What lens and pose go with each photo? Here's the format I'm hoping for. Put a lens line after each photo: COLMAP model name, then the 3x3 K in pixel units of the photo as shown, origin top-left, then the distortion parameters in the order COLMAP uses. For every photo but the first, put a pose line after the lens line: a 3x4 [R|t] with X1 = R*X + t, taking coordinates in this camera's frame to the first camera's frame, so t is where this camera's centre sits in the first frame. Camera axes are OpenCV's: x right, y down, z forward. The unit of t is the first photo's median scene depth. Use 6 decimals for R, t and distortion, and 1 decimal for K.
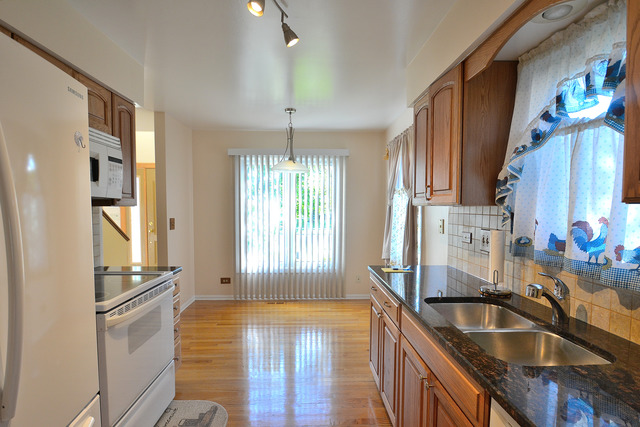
lens RADIAL K [[204.7, 0, 310.7], [0, 204.7, 211.2], [0, 0, 1]] dist [0.000029, 0.000000]
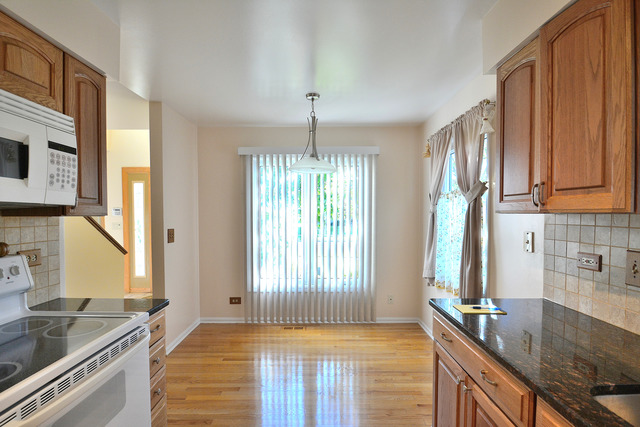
lens RADIAL K [[201.3, 0, 320.0], [0, 201.3, 213.5], [0, 0, 1]] dist [-0.000135, -0.000024]
pose [[0.999795, -0.004509, -0.019754, -0.044624], [0.004108, 0.999787, -0.020248, -0.008072], [0.019841, 0.020163, 0.999600, 0.164420]]
